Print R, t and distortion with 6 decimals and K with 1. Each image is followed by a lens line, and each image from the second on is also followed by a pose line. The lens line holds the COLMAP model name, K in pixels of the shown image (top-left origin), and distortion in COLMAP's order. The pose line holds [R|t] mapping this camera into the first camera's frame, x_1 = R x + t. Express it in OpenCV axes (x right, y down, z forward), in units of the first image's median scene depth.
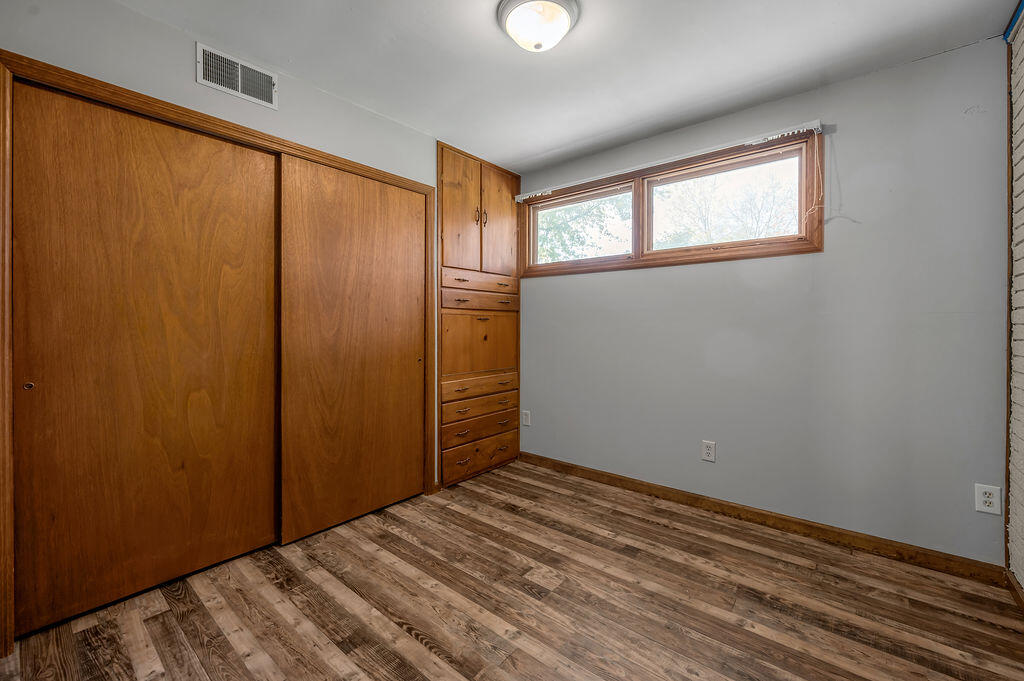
lens RADIAL K [[413.8, 0, 528.5], [0, 413.8, 325.2], [0, 0, 1]] dist [-0.001675, 0.000116]
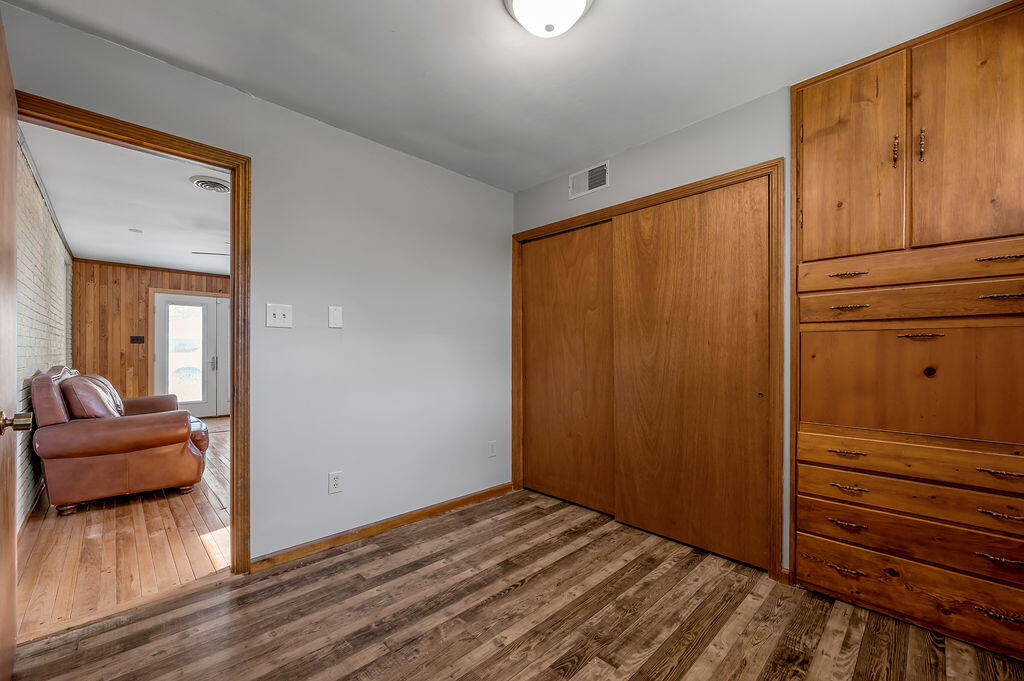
lens RADIAL K [[413.8, 0, 512.0], [0, 413.8, 350.1], [0, 0, 1]] dist [-0.001675, 0.000116]
pose [[-0.108692, -0.005009, -0.994063, 0.675560], [0.000477, 0.999987, -0.005091, 0.007806], [0.994075, -0.001027, -0.108689, 0.766751]]
